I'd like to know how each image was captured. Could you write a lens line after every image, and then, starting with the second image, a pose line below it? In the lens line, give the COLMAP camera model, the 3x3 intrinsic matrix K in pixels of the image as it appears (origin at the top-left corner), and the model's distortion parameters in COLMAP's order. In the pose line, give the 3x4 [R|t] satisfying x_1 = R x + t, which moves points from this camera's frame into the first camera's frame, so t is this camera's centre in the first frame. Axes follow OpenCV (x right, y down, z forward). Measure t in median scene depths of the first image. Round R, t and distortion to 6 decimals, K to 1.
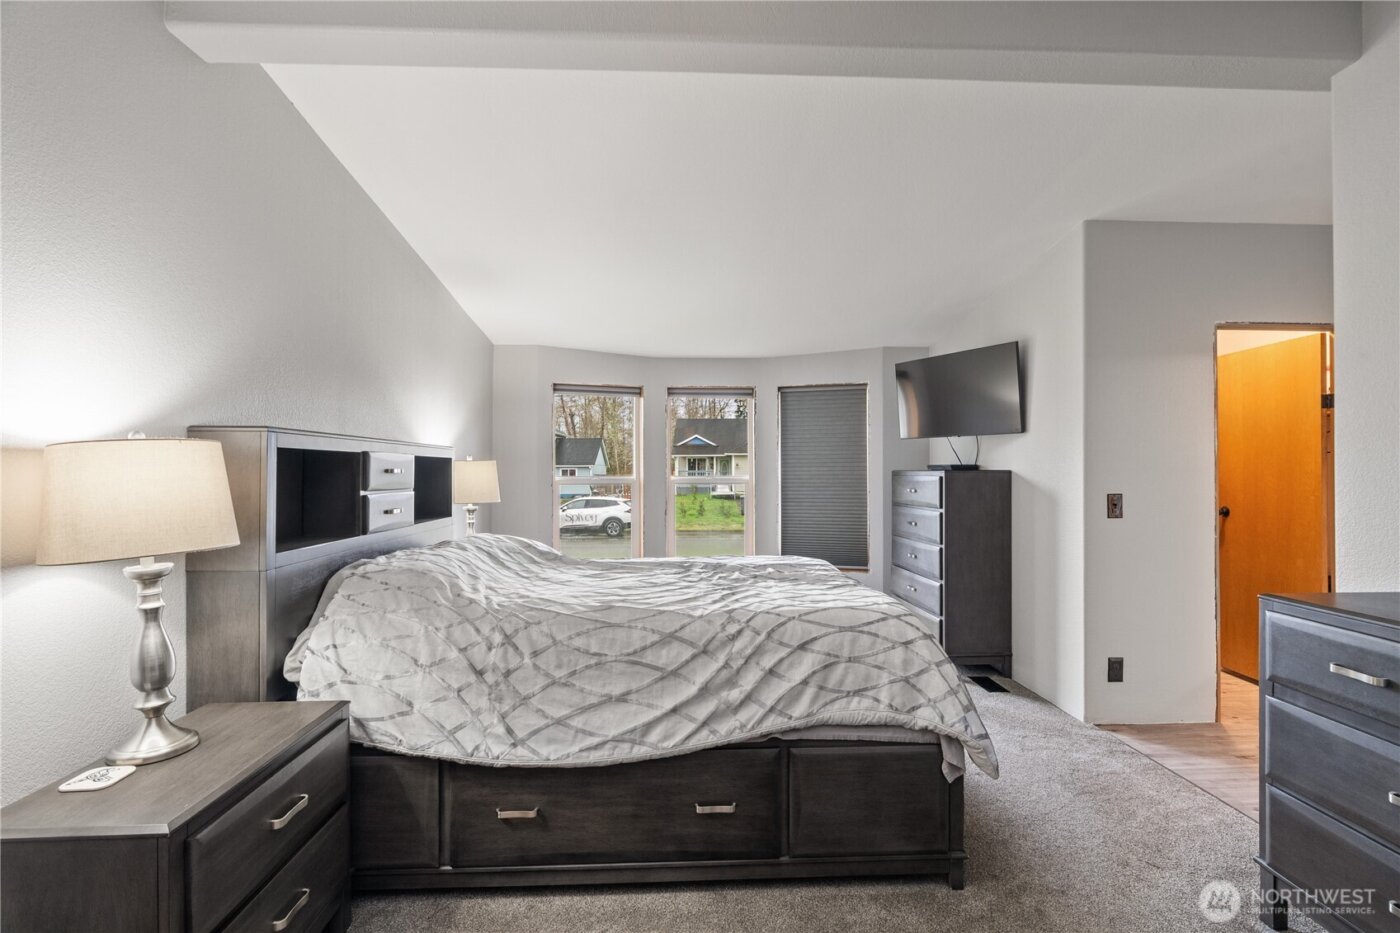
lens RADIAL K [[630.4, 0, 702.6], [0, 630.4, 464.8], [0, 0, 1]] dist [-0.002336, 0.000460]
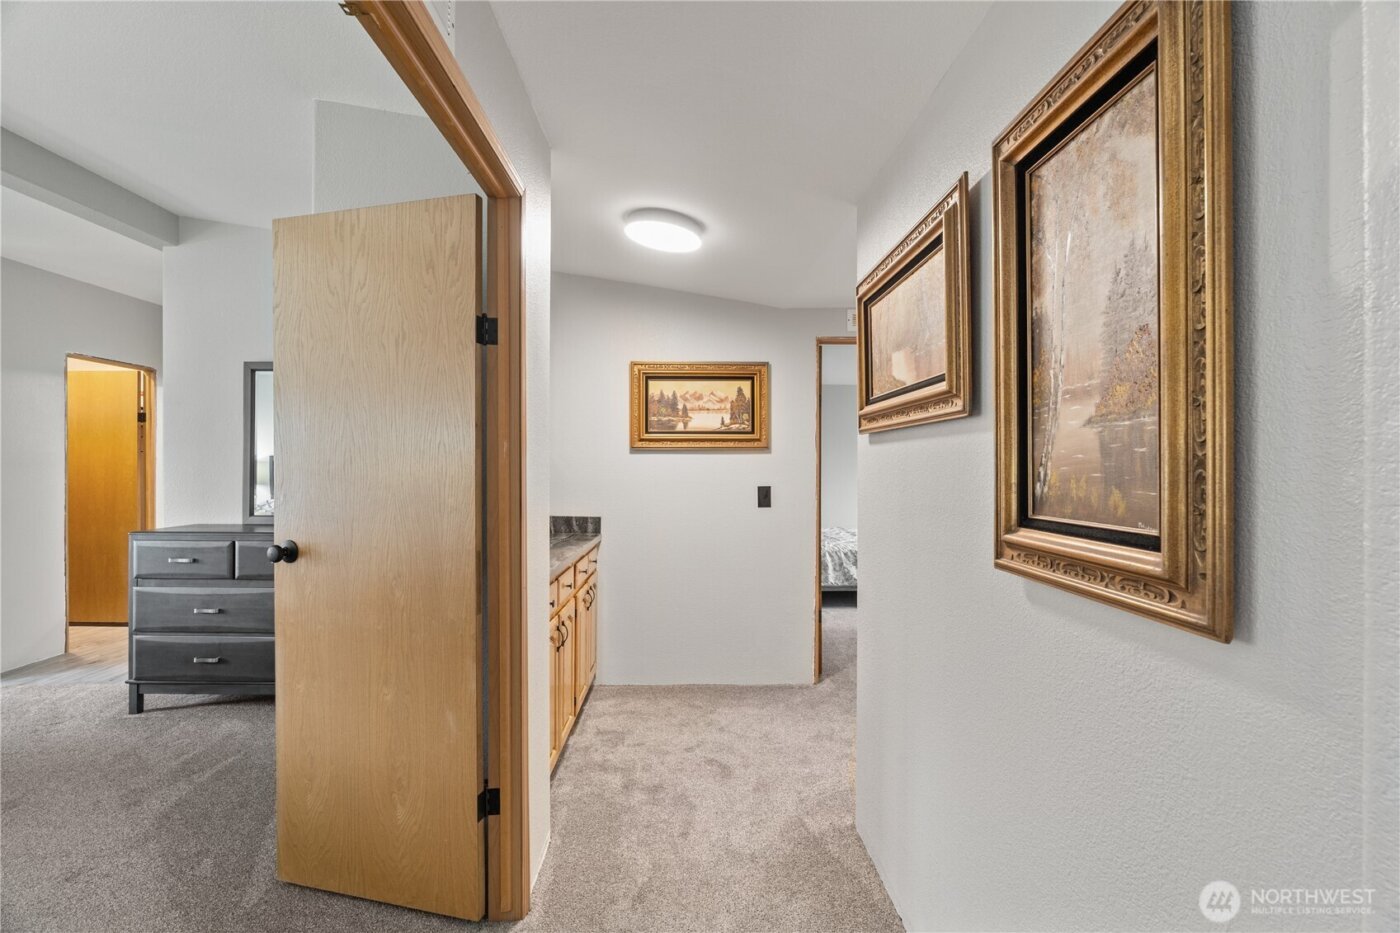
lens RADIAL K [[635.7, 0, 700.0], [0, 635.7, 466.5], [0, 0, 1]] dist [-0.001059, 0.000551]
pose [[0.026129, -0.003043, 0.999654, -0.812012], [-0.009171, 0.999953, 0.003284, -0.002519], [-0.999617, -0.009253, 0.026100, -0.616499]]
